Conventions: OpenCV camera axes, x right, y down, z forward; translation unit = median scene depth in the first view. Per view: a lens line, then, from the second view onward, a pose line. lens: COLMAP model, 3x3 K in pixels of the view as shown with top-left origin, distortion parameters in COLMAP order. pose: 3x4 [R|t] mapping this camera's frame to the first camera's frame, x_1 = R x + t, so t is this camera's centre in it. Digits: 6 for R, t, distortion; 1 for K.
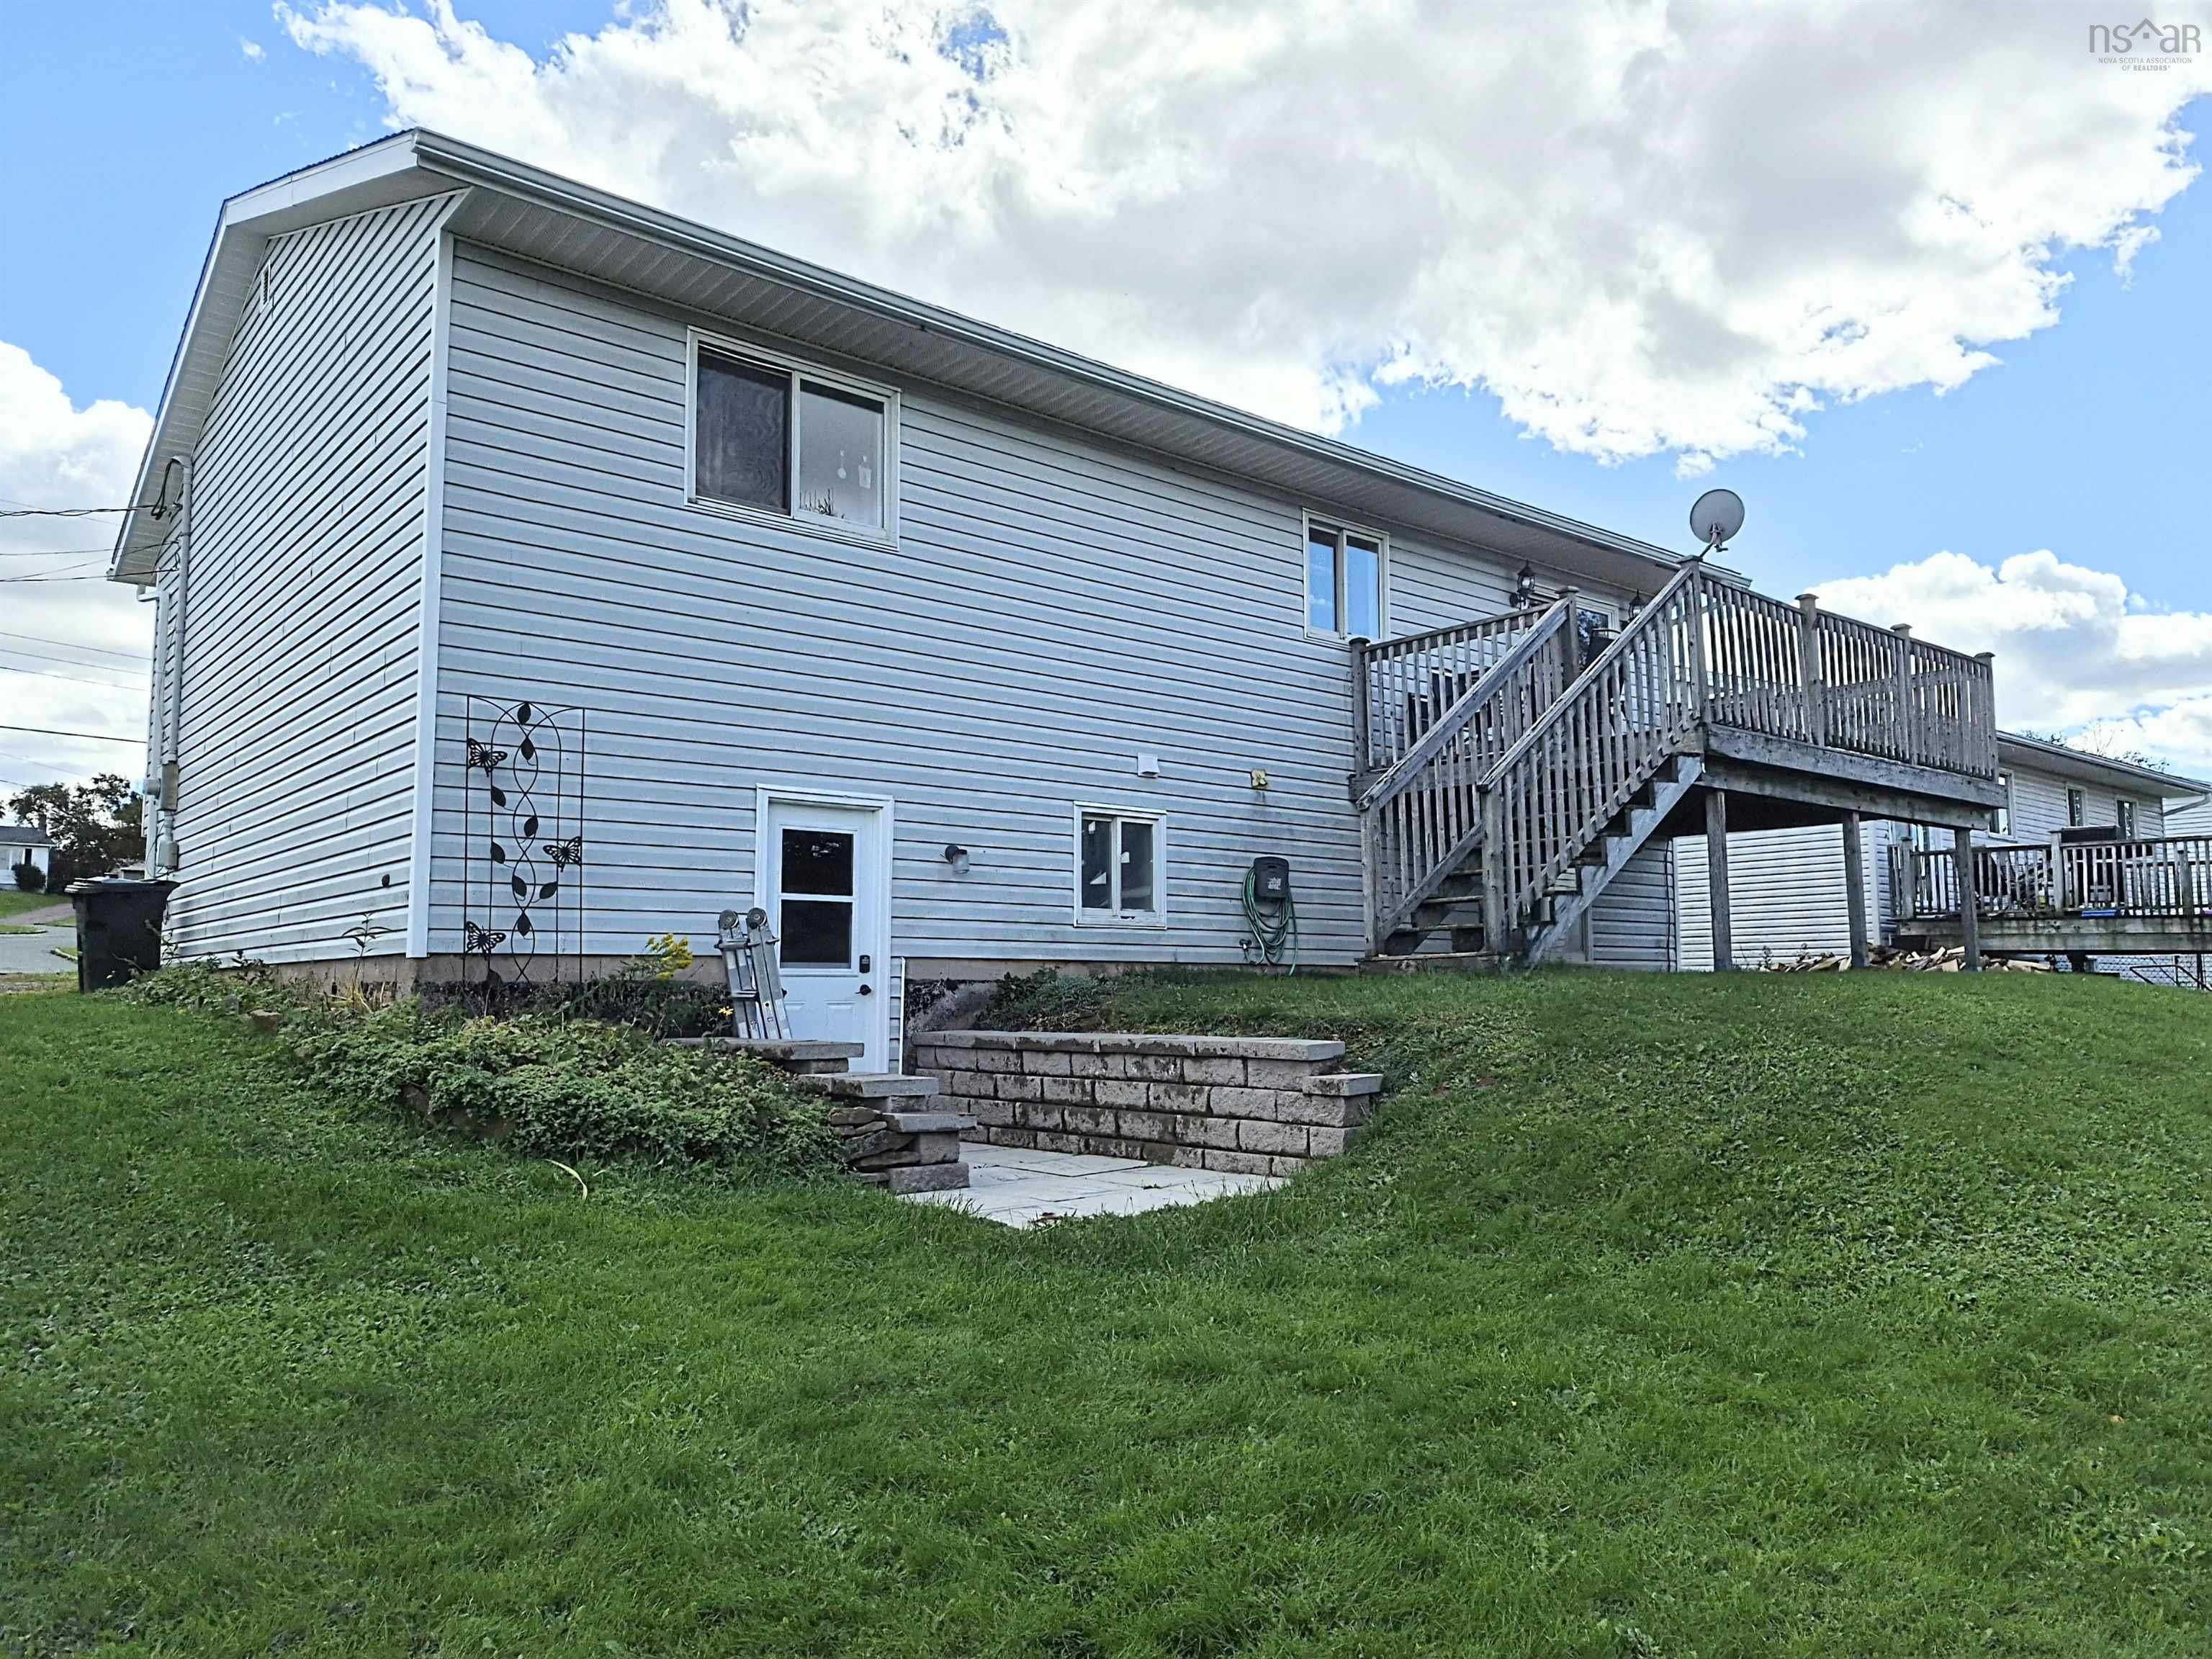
lens RADIAL K [[1555.2, 0, 1098.5], [0, 1555.2, 839.0], [0, 0, 1]] dist [0.060898, 0.000017]
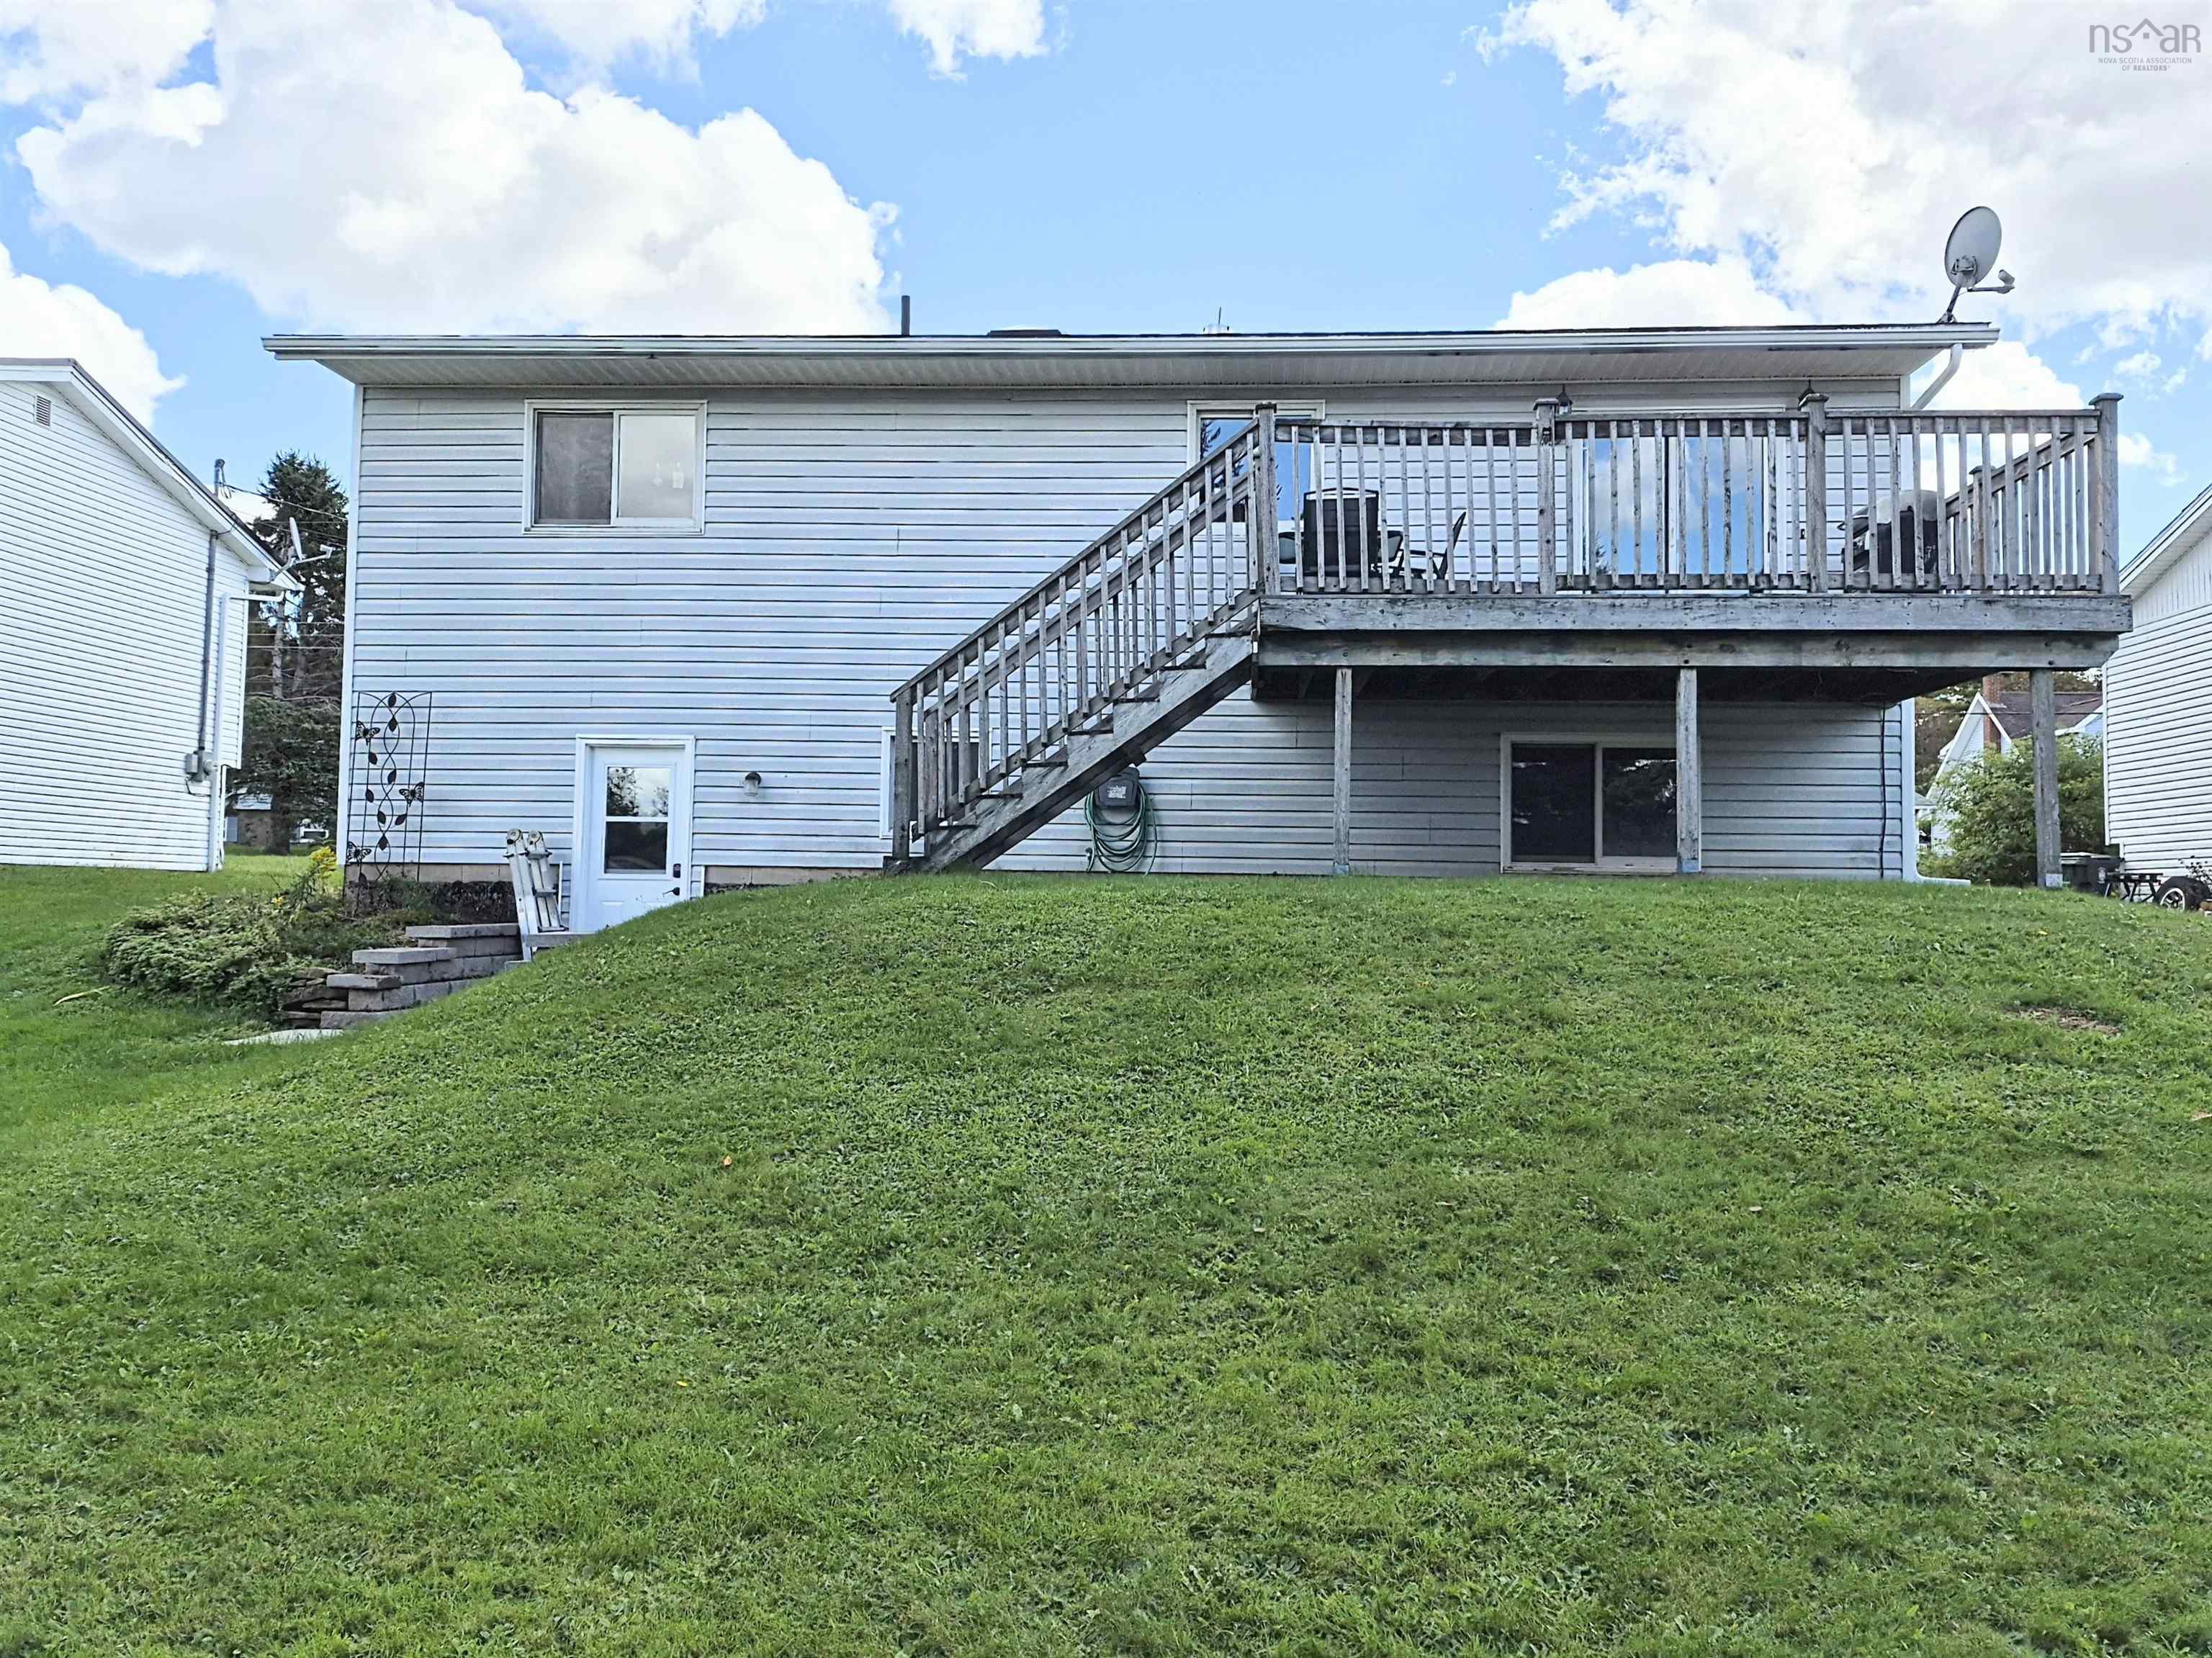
lens RADIAL K [[1555.0, 0, 1103.8], [0, 1555.0, 825.2], [0, 0, 1]] dist [0.060898, 0.000017]
pose [[0.728872, -0.020433, -0.684345, 1.134236], [0.051189, 0.998383, 0.024710, 0.035285], [0.682733, -0.053042, 0.728740, 0.368376]]
